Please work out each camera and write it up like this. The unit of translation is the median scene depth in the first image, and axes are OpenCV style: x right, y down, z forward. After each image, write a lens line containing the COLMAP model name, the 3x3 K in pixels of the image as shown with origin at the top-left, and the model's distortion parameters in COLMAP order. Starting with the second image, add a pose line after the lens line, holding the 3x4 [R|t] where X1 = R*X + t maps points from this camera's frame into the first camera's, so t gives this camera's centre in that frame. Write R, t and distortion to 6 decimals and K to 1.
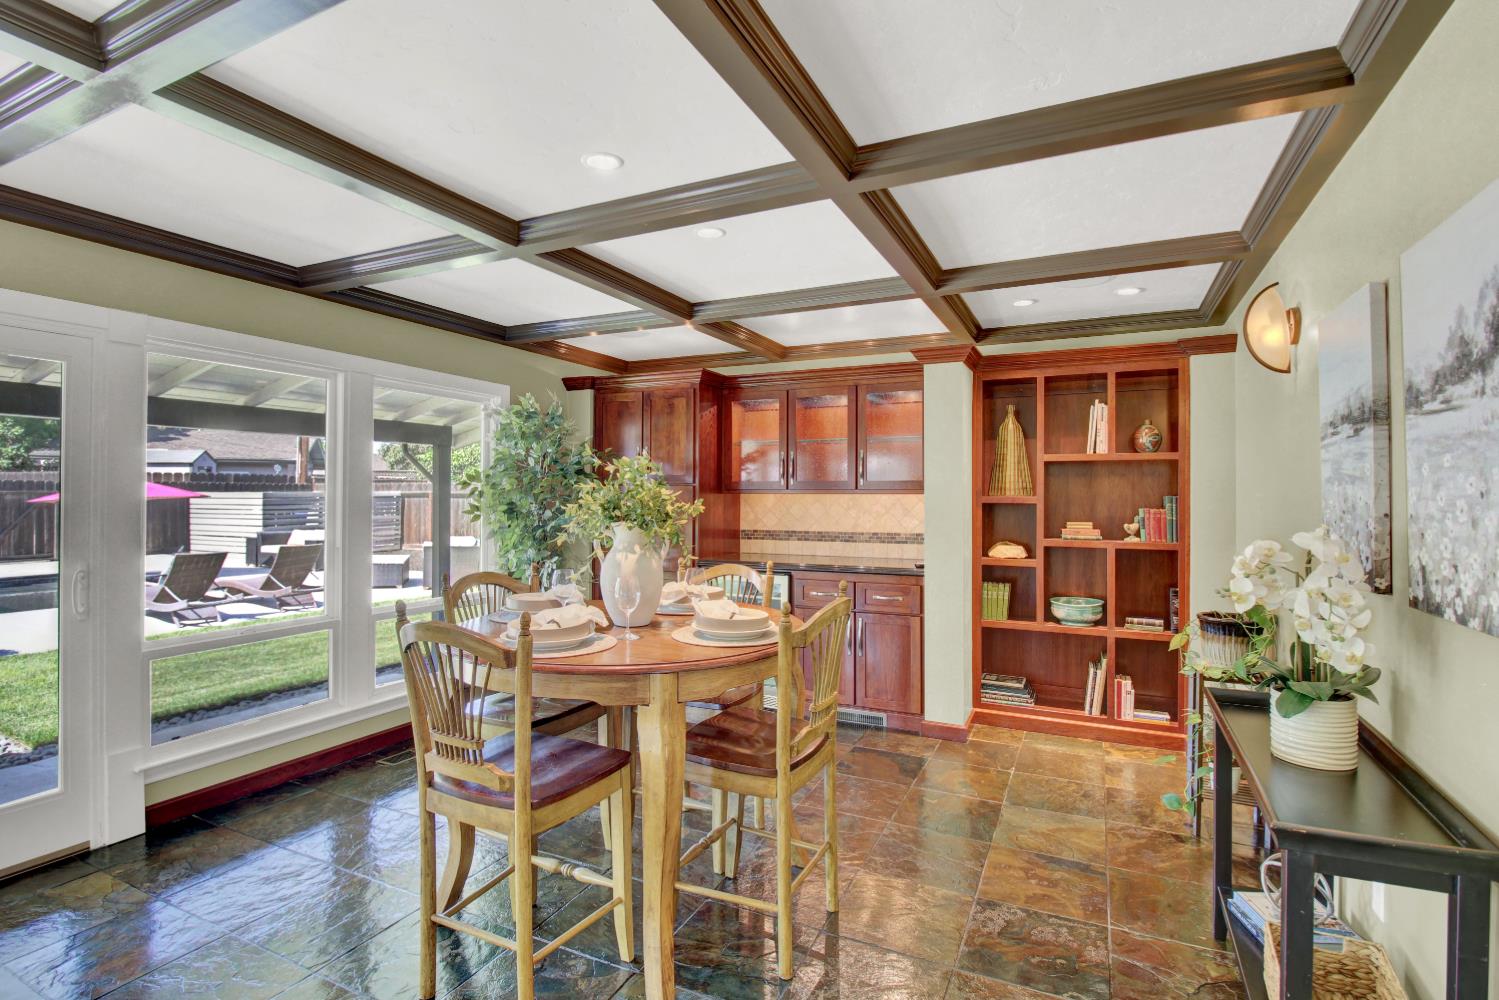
lens RADIAL K [[712.9, 0, 755.9], [0, 712.9, 490.7], [0, 0, 1]] dist [0.003354, -0.014527]
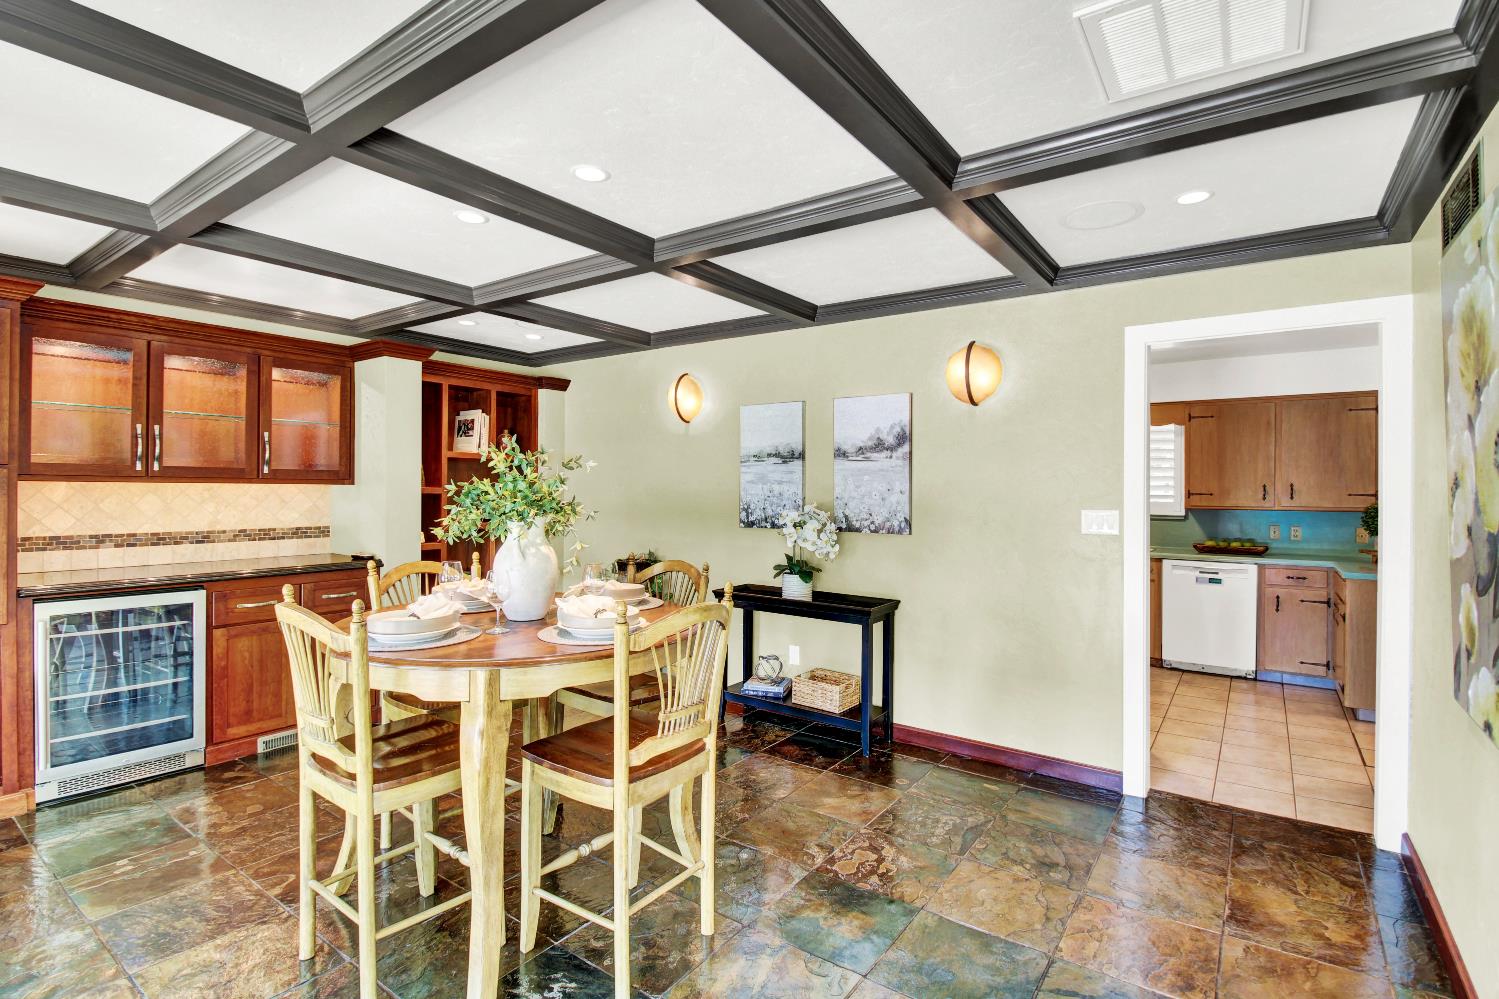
lens RADIAL K [[712.9, 0, 755.9], [0, 712.9, 490.2], [0, 0, 1]] dist [0.003354, -0.014527]
pose [[0.169438, -0.001967, 0.985539, -0.655769], [-0.014080, 0.999891, 0.004416, 0.000359], [-0.985440, -0.014625, 0.169392, 0.310235]]
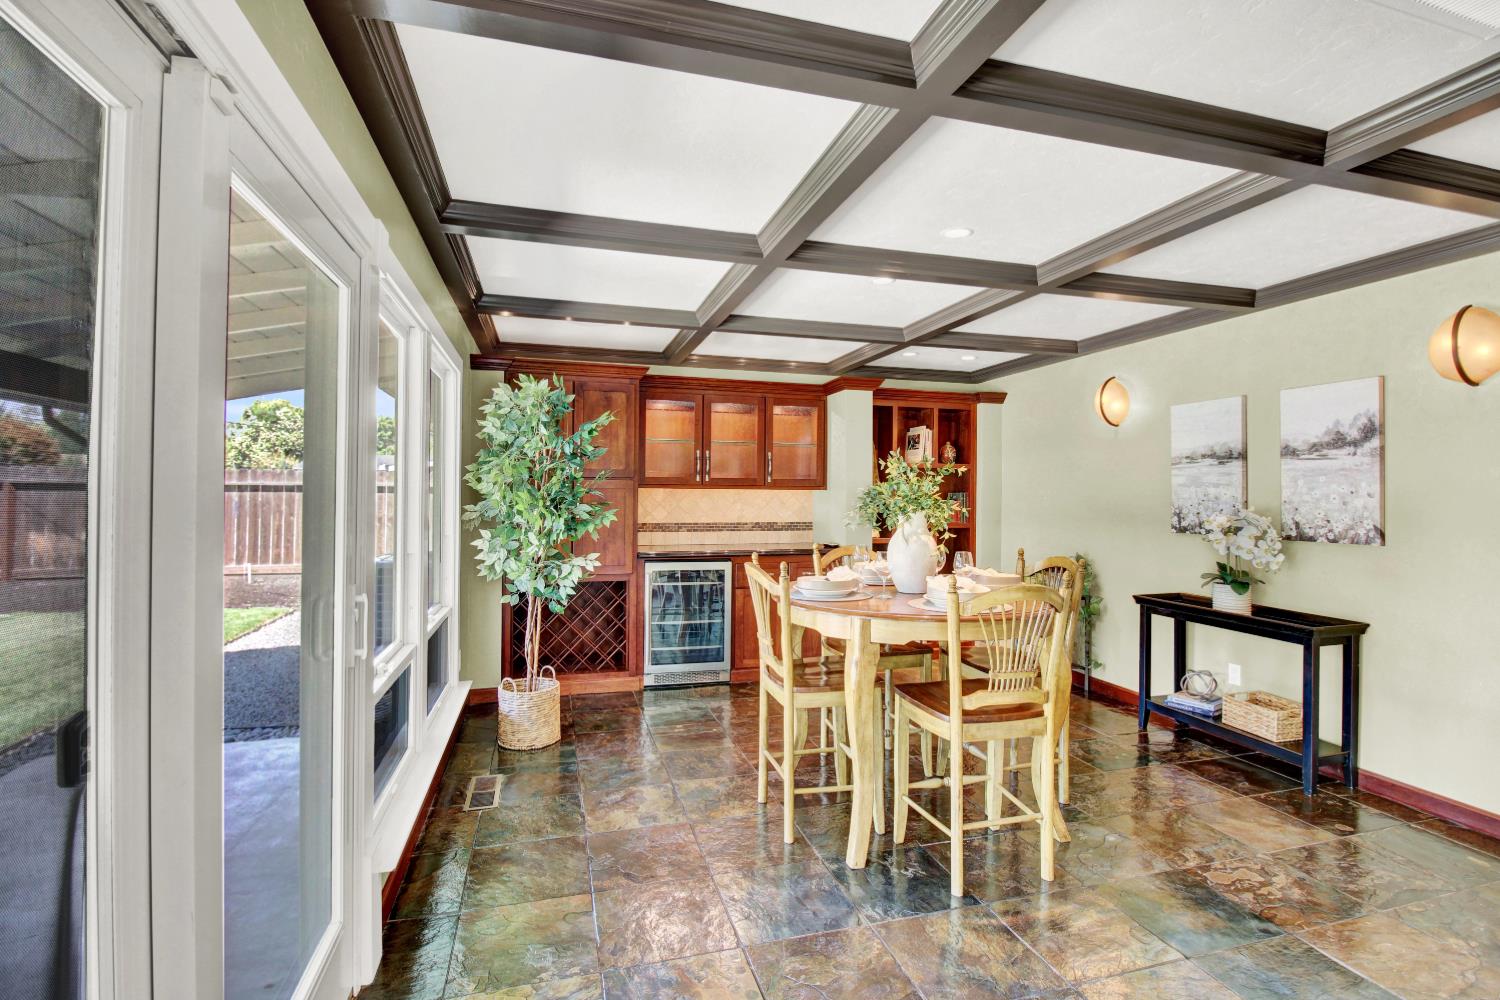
lens RADIAL K [[713.4, 0, 756.4], [0, 713.4, 490.7], [0, 0, 1]] dist [0.003354, -0.014527]
pose [[0.746116, 0.006904, 0.665780, -0.728082], [-0.010427, 0.999945, 0.001317, 0.005676], [-0.665735, -0.007925, 0.746147, 0.146550]]
